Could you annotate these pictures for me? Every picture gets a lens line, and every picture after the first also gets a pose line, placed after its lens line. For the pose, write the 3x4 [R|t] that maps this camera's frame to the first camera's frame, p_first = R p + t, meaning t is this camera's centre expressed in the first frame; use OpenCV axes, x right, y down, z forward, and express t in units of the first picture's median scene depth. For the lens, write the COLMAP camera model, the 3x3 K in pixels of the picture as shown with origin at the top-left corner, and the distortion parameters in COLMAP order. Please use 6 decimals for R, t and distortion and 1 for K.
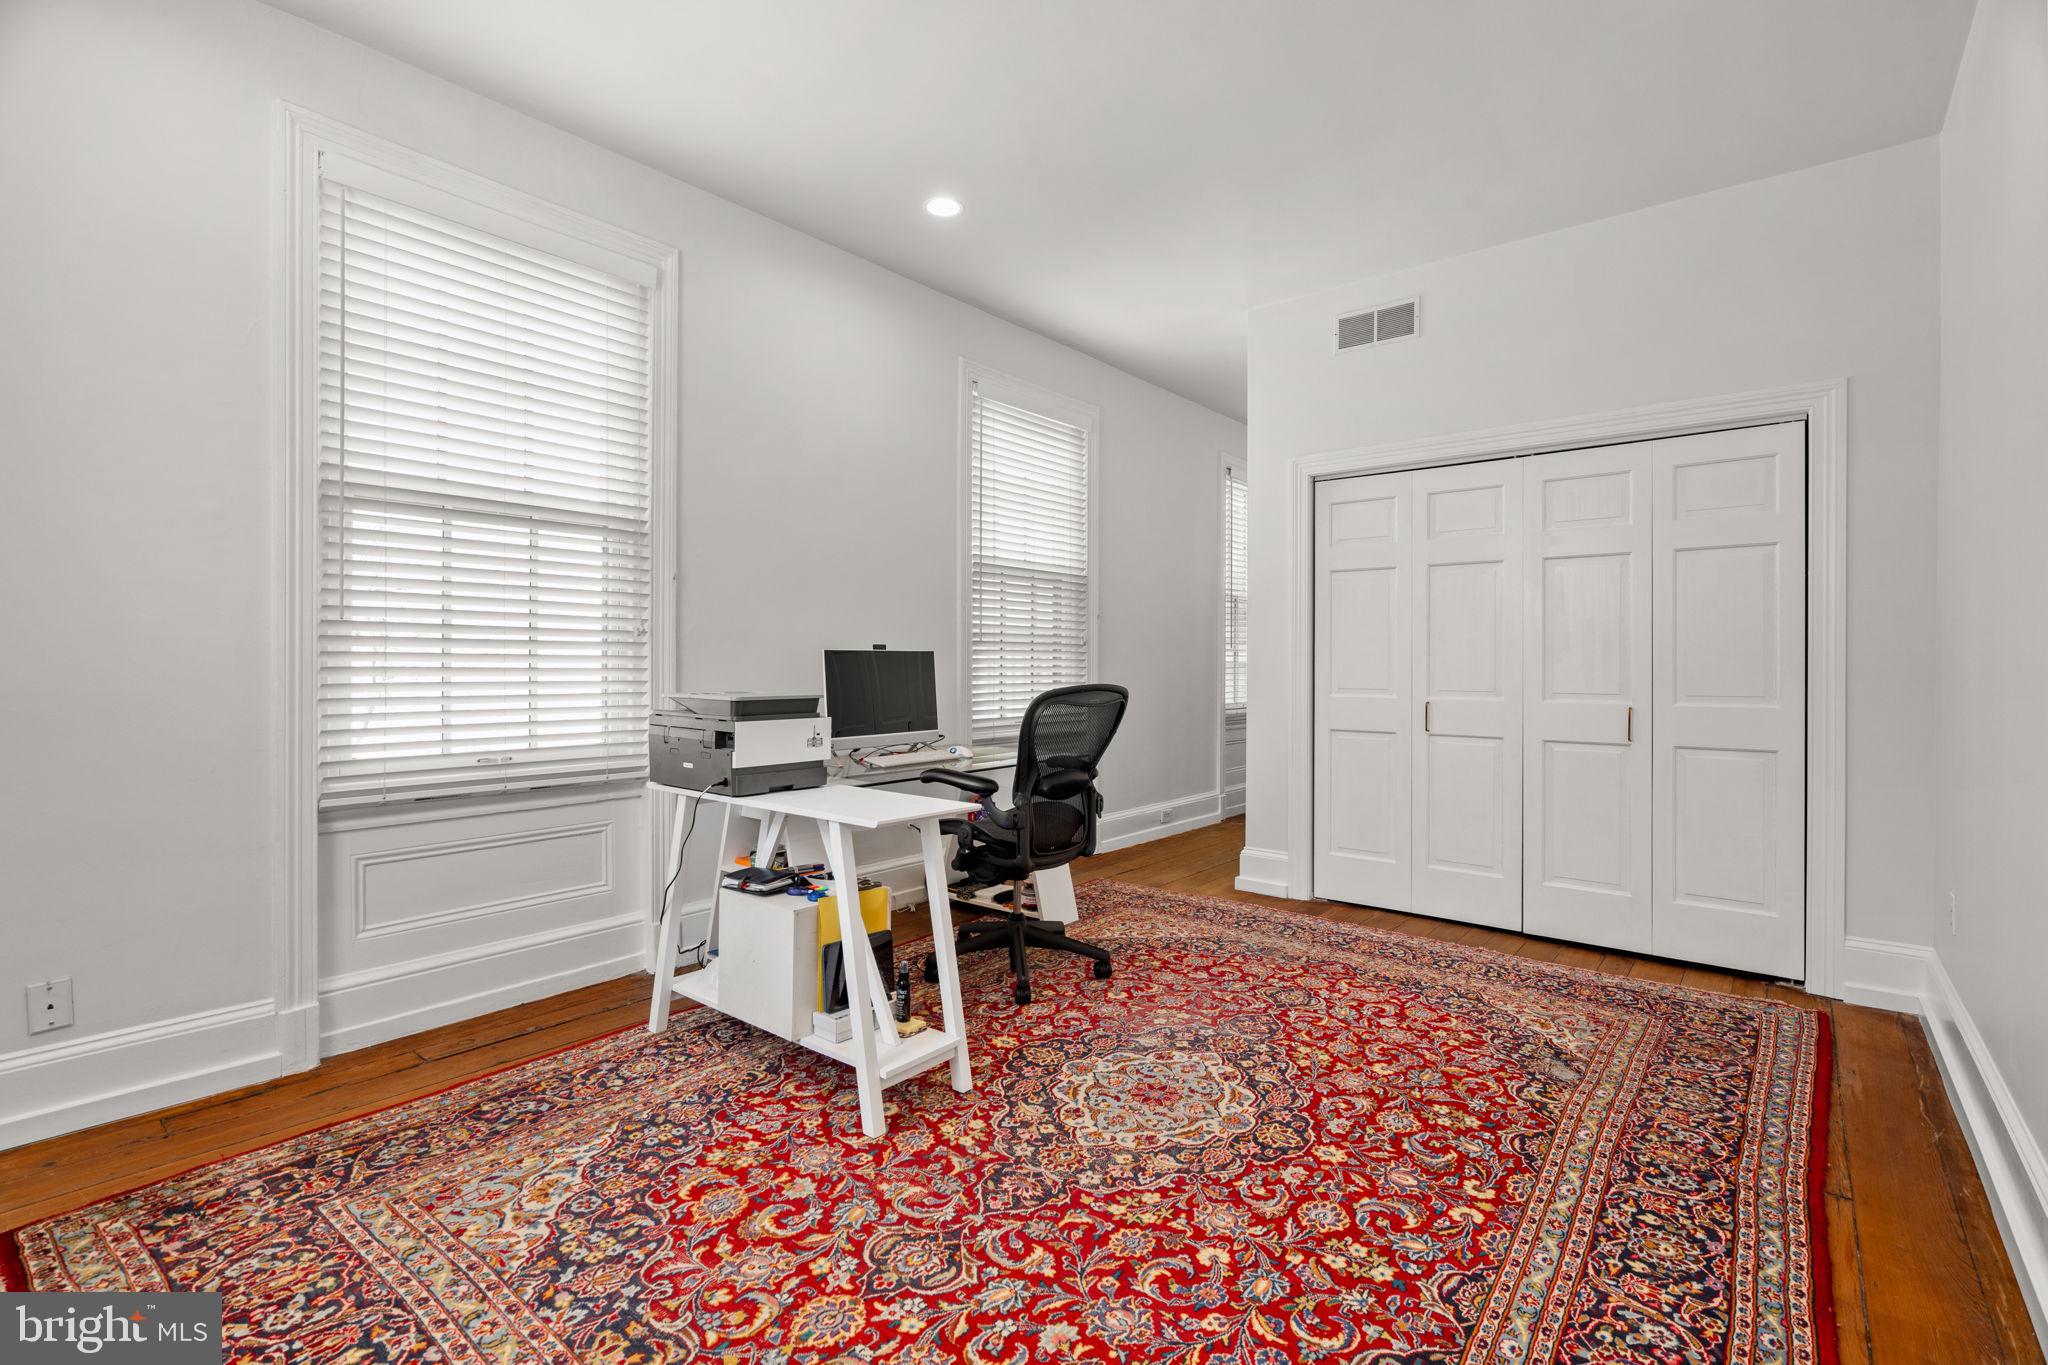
lens RADIAL K [[933.8, 0, 1020.5], [0, 933.8, 670.0], [0, 0, 1]] dist [-0.003272, 0.000365]
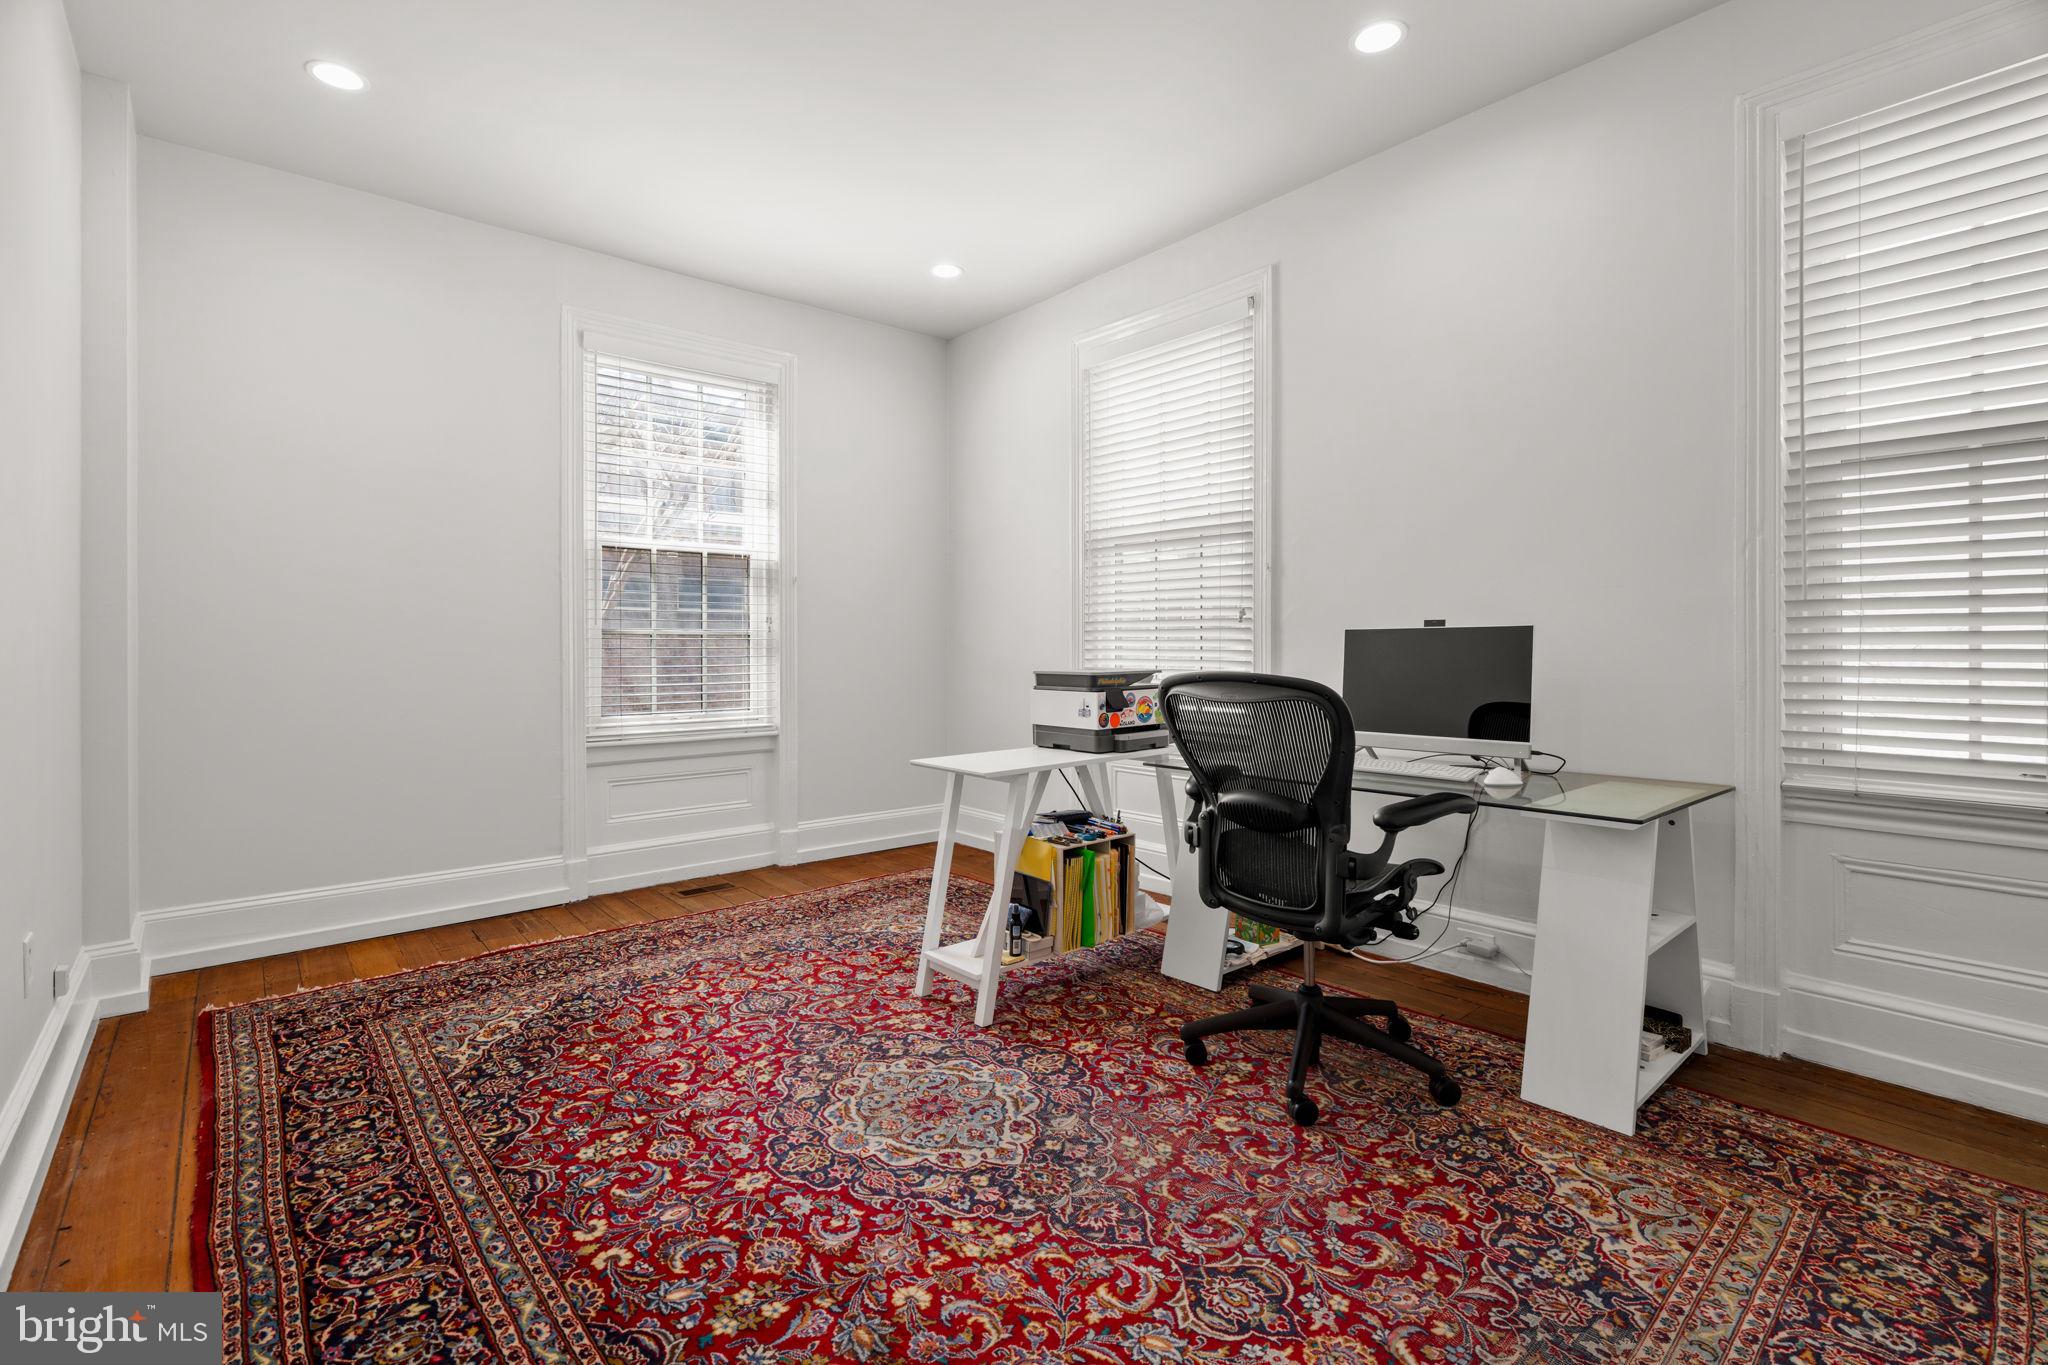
lens RADIAL K [[933.8, 0, 1022.3], [0, 933.8, 674.4], [0, 0, 1]] dist [-0.003272, 0.000365]
pose [[-0.177860, 0.024087, -0.983761, 1.262430], [-0.004579, 0.999669, 0.025304, -0.000461], [0.984045, 0.009005, -0.177691, 1.529786]]
